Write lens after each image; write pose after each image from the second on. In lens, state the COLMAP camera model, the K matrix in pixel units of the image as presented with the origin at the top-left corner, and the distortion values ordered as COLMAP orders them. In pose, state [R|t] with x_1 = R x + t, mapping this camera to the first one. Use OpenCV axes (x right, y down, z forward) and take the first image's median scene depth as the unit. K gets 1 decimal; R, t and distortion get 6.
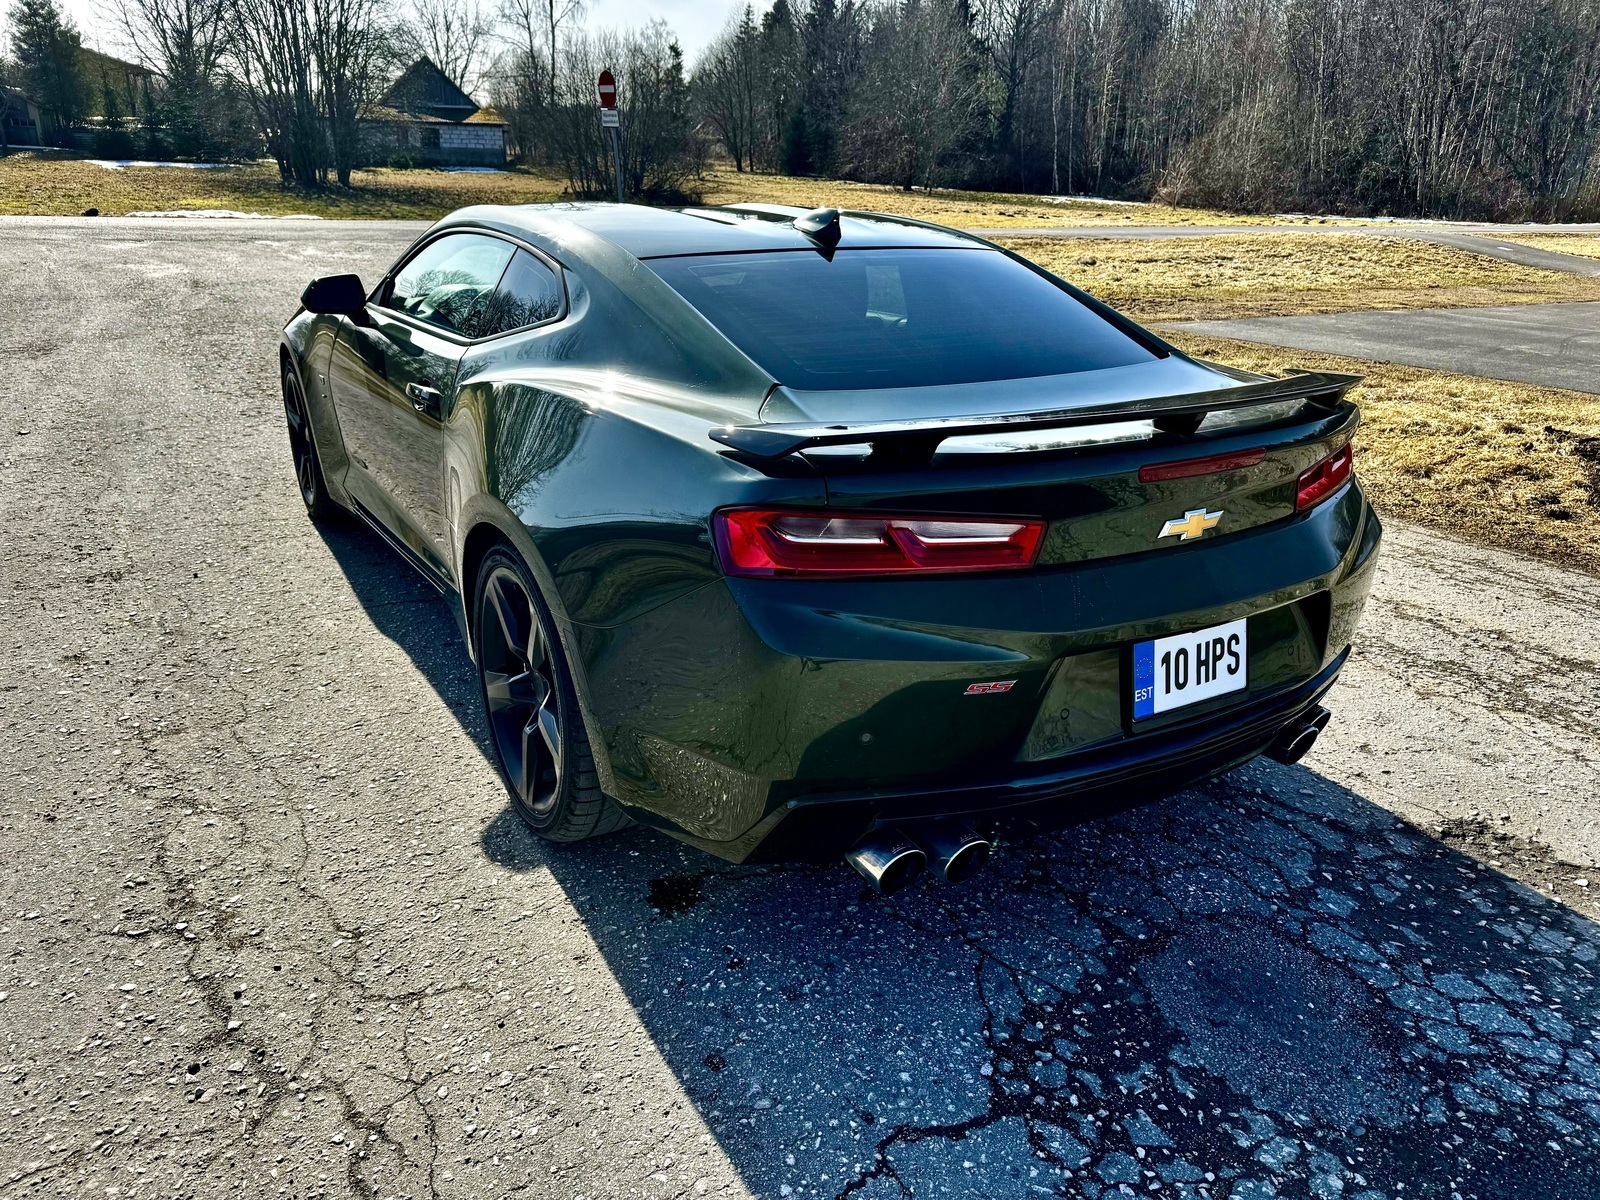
lens RADIAL K [[1118.8, 0, 800.0], [0, 1118.8, 600.0], [0, 0, 1]] dist [0.044235, 0.001460]
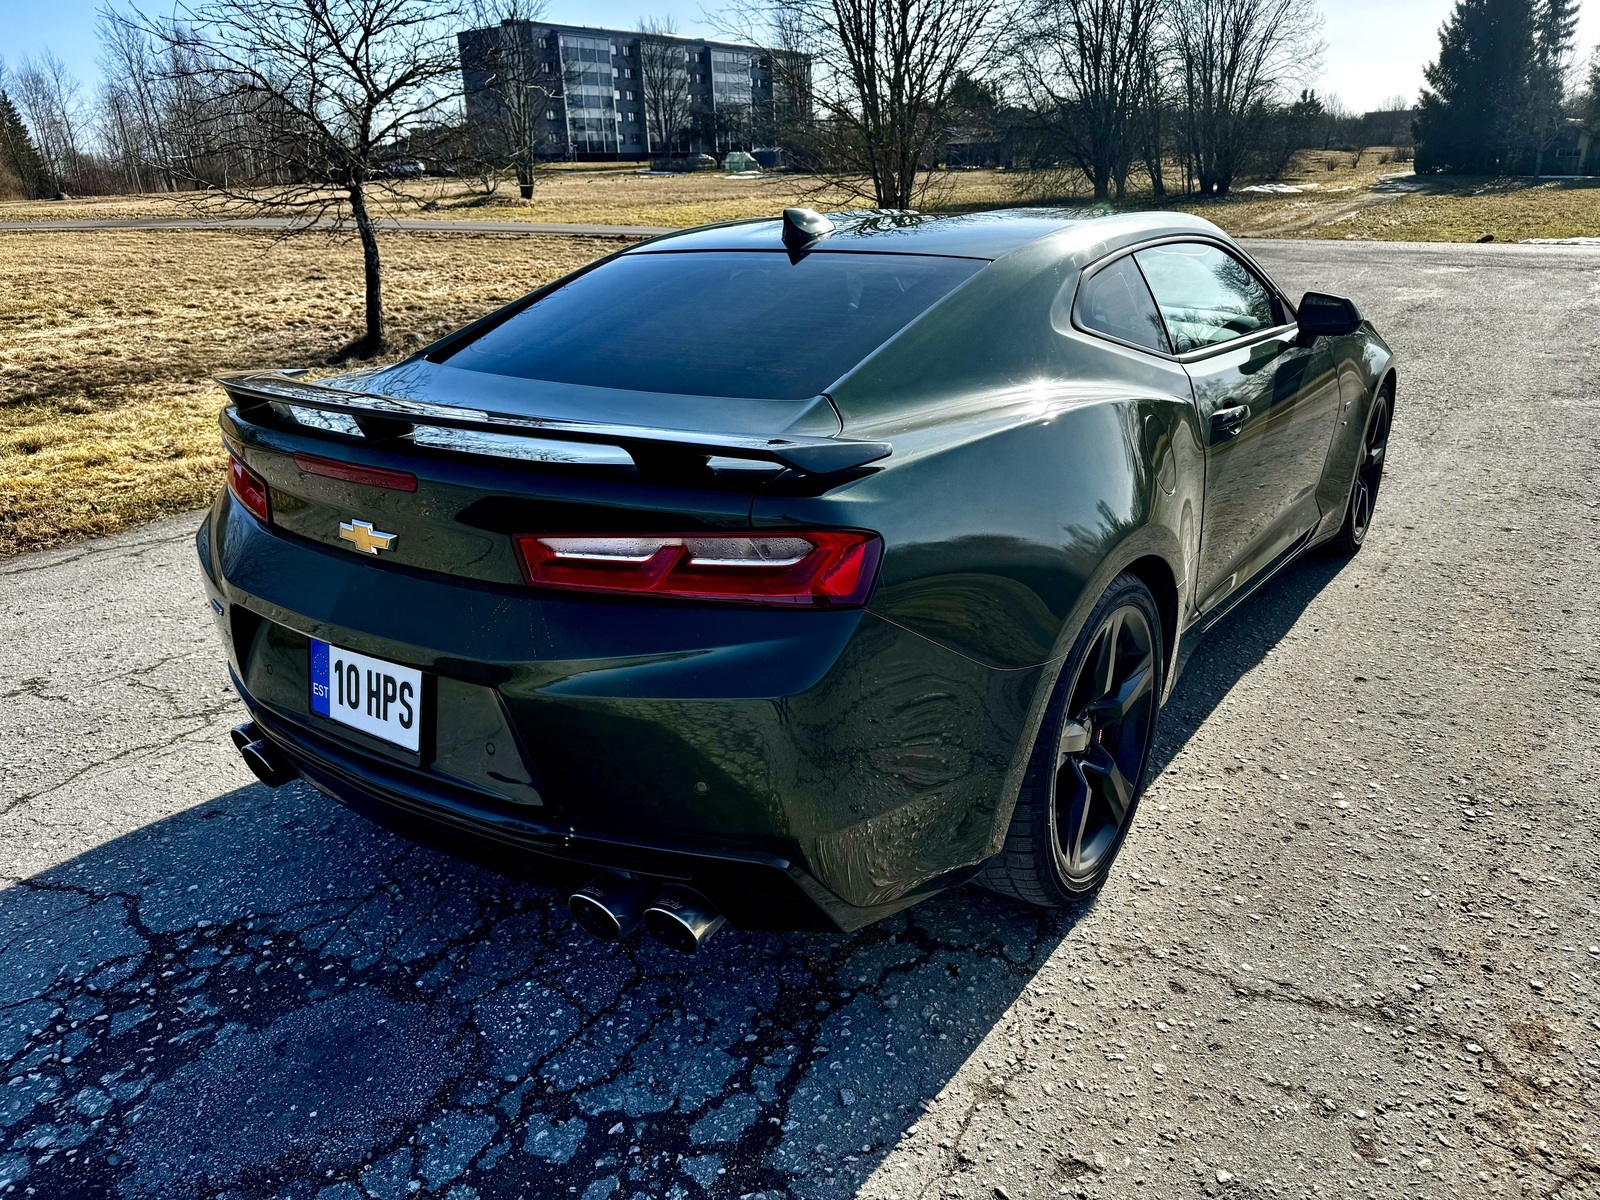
lens RADIAL K [[1113.4, 0, 800.0], [0, 1113.4, 600.0], [0, 0, 1]] dist [0.033814, 0.000715]
pose [[0.376836, 0.258875, -0.889369, 1.279888], [-0.277168, 0.947674, 0.158407, -0.256362], [0.883840, 0.186811, 0.428870, 0.907945]]
